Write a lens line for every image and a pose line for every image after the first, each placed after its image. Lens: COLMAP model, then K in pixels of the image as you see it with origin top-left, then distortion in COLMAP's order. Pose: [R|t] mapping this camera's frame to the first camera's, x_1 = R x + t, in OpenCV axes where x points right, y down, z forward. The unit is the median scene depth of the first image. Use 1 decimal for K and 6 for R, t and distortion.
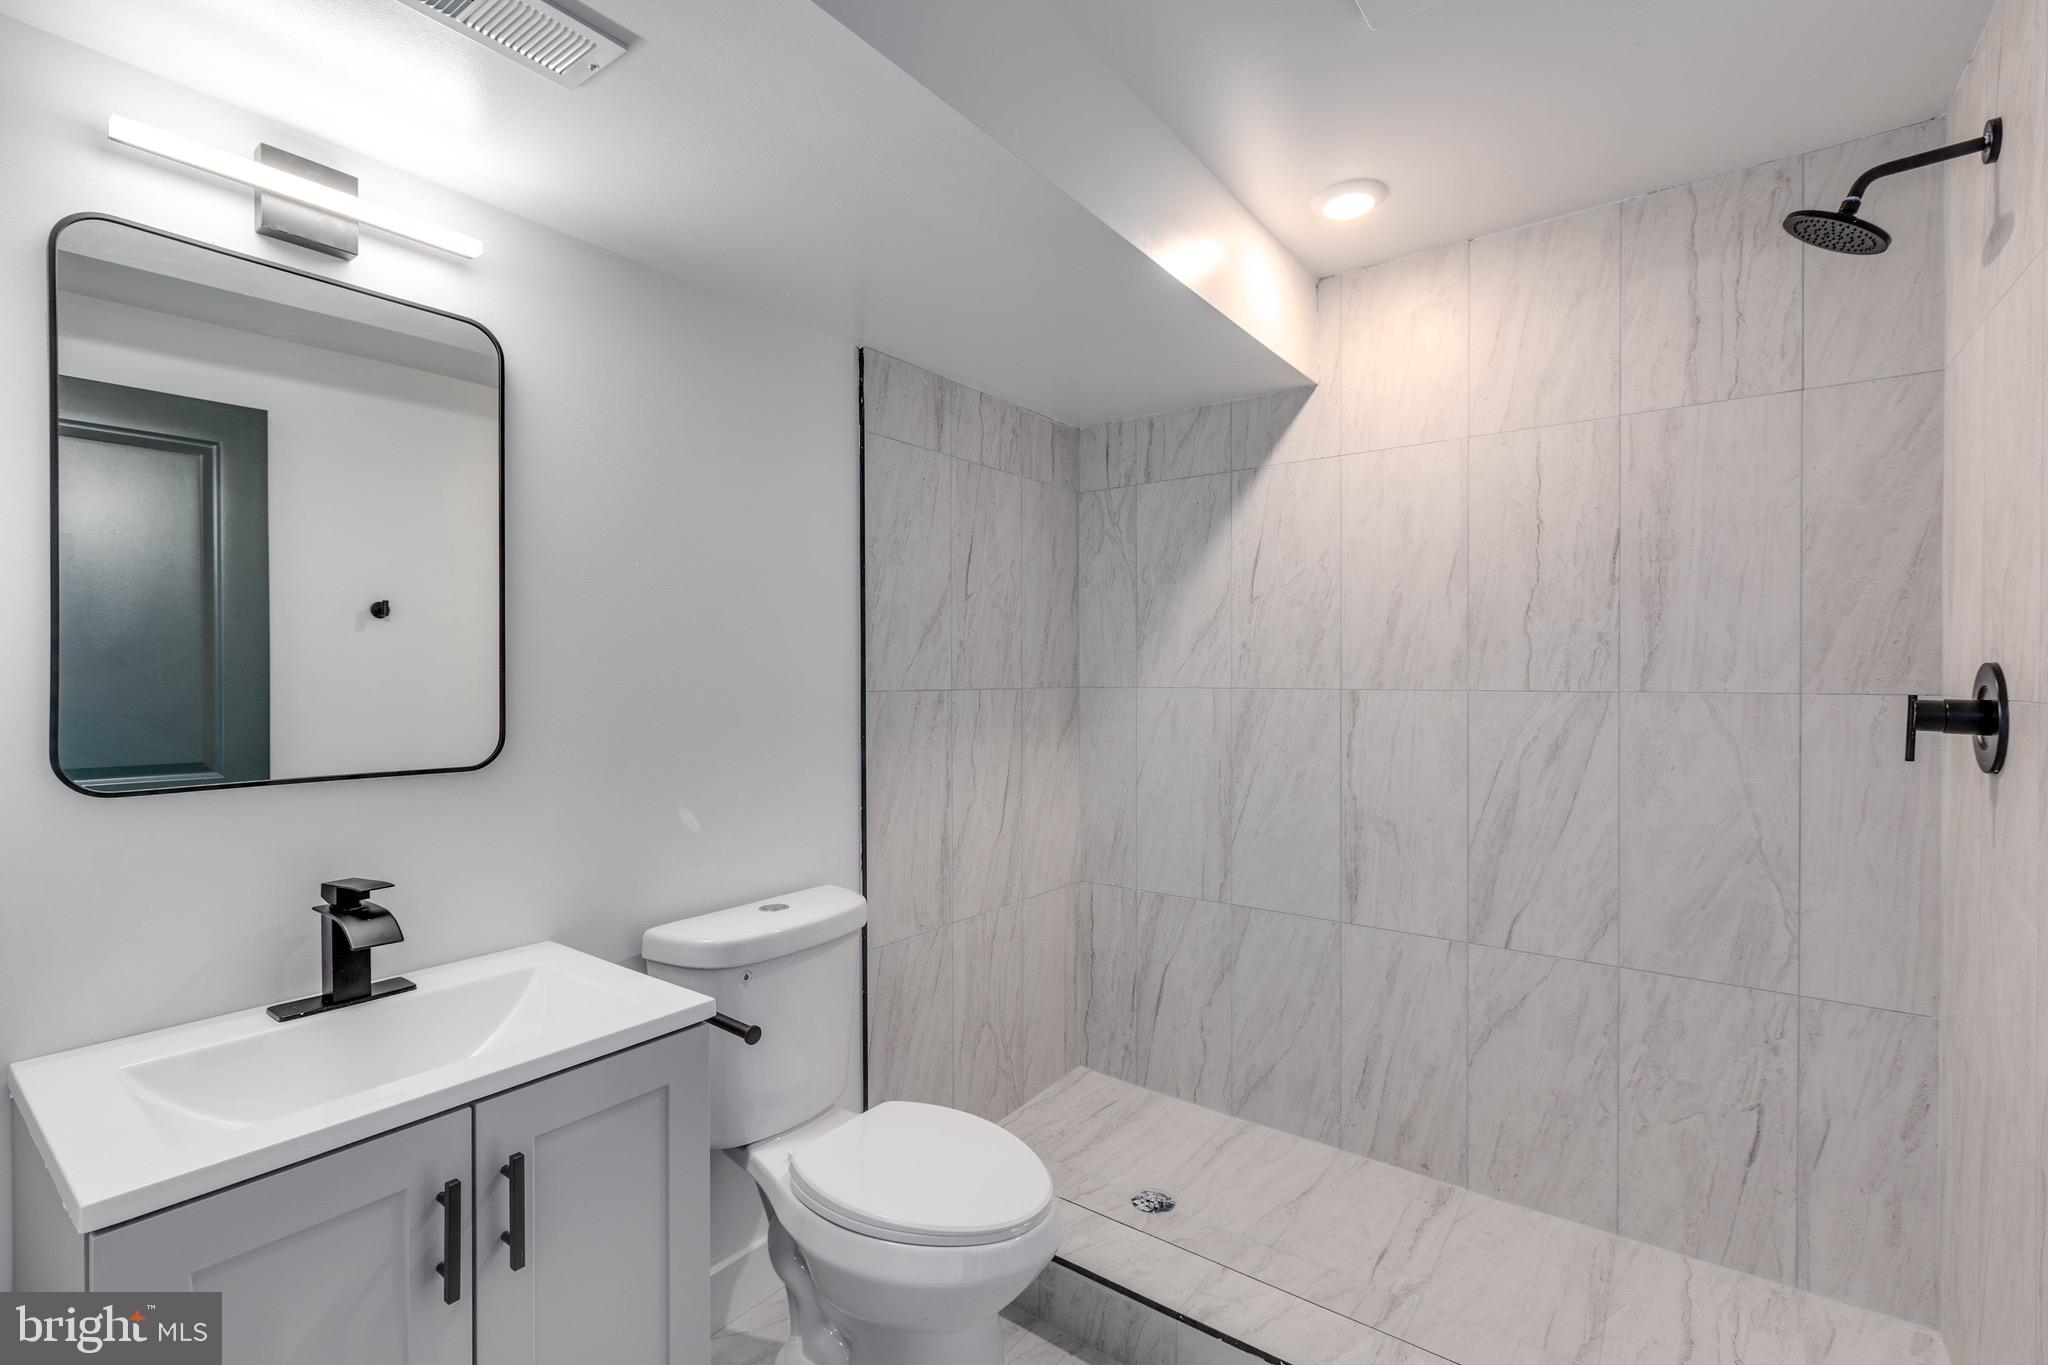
lens RADIAL K [[911.2, 0, 1028.1], [0, 911.2, 684.7], [0, 0, 1]] dist [0.000223, 0.000731]
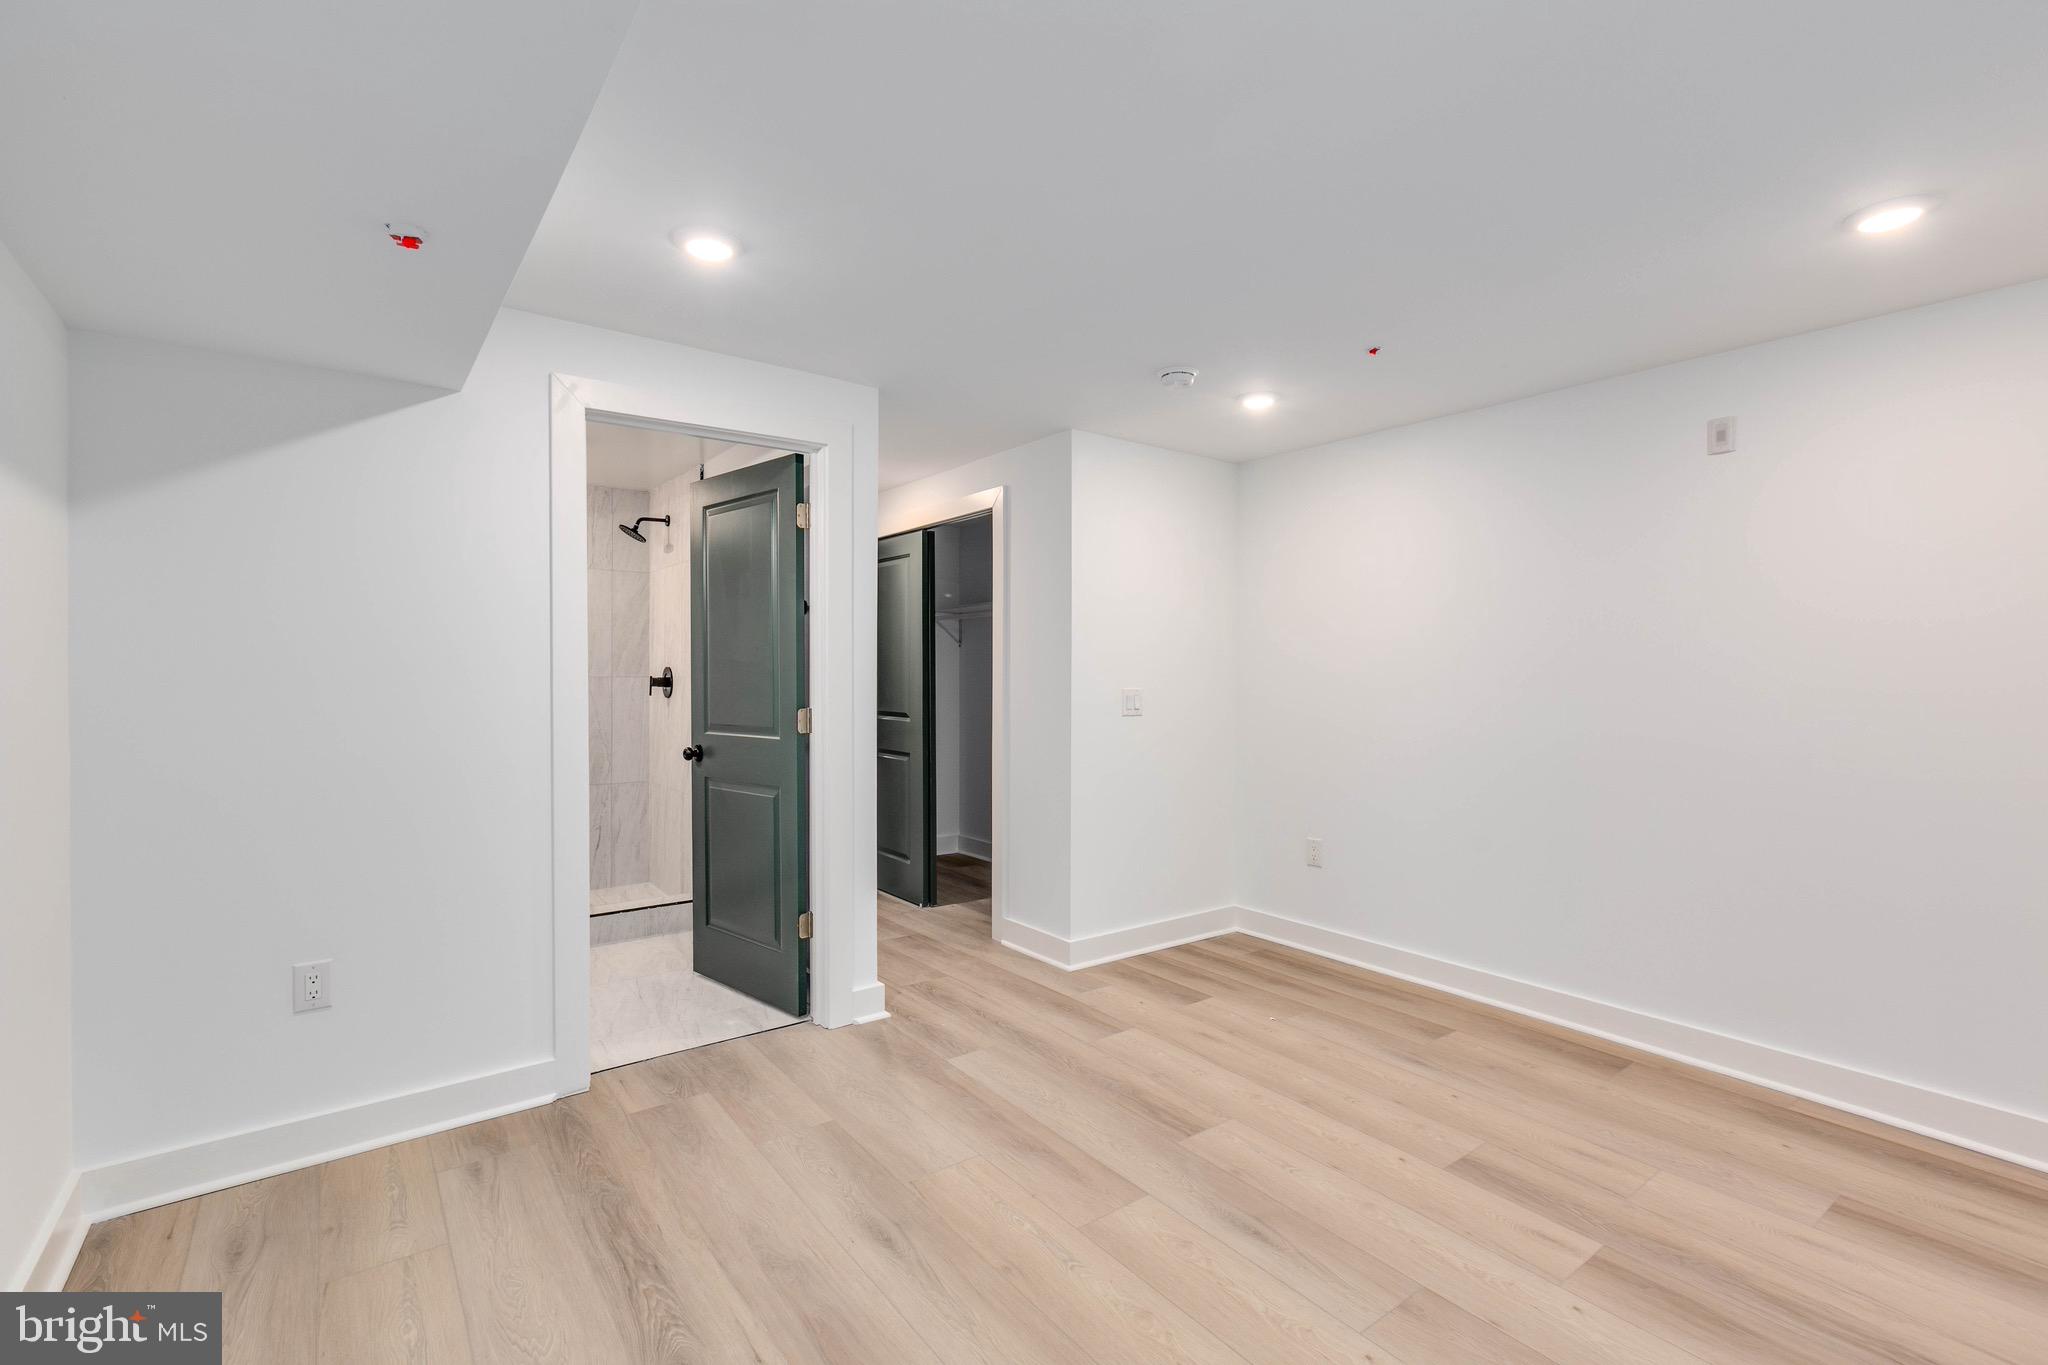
lens RADIAL K [[911.2, 0, 1028.4], [0, 911.2, 682.1], [0, 0, 1]] dist [0.000223, 0.000731]
pose [[0.285933, -0.002404, 0.958247, -1.567983], [0.004483, 0.999989, 0.001171, 0.029828], [-0.958239, 0.003961, 0.285940, -1.101236]]
